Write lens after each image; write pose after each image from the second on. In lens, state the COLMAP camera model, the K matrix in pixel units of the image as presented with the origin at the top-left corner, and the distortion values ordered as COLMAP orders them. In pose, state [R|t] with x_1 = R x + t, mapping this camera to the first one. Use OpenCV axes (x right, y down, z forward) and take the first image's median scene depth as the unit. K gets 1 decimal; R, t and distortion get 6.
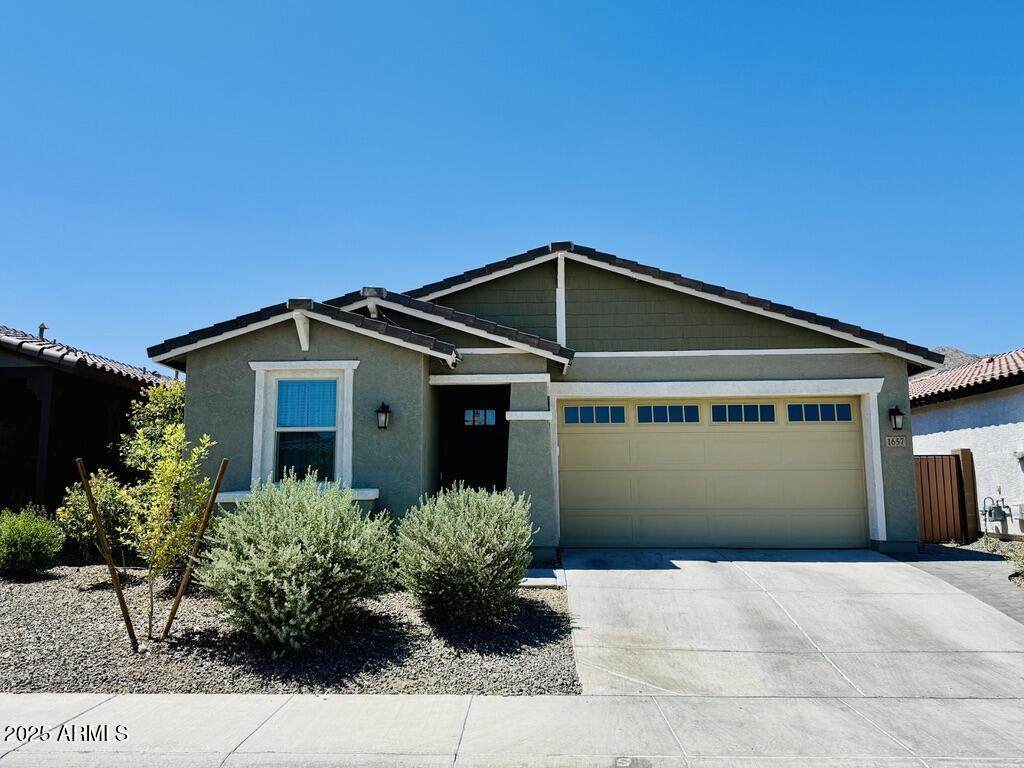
lens RADIAL K [[803.8, 0, 511.1], [0, 803.8, 381.8], [0, 0, 1]] dist [0.097795, -0.001309]
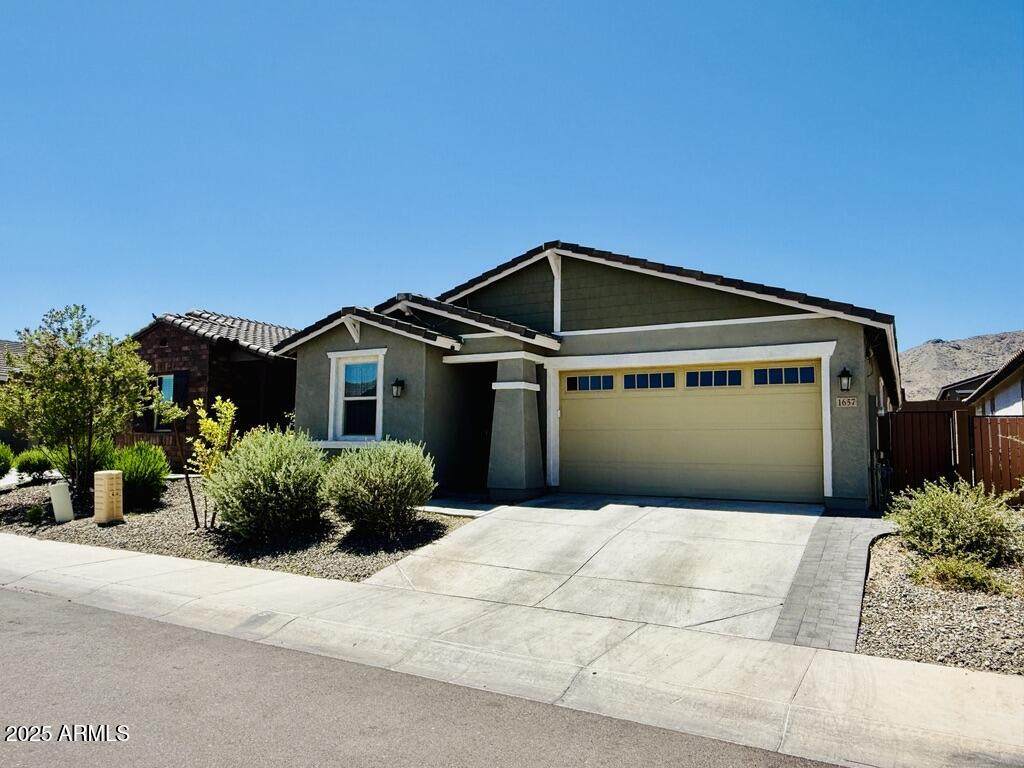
lens RADIAL K [[713.8, 0, 511.5], [0, 713.8, 380.6], [0, 0, 1]] dist [-0.007755, 0.000679]
pose [[0.884714, -0.022336, -0.465599, 0.513264], [0.042187, 0.998589, 0.032256, -0.001448], [0.464222, -0.048180, 0.884408, 0.011741]]
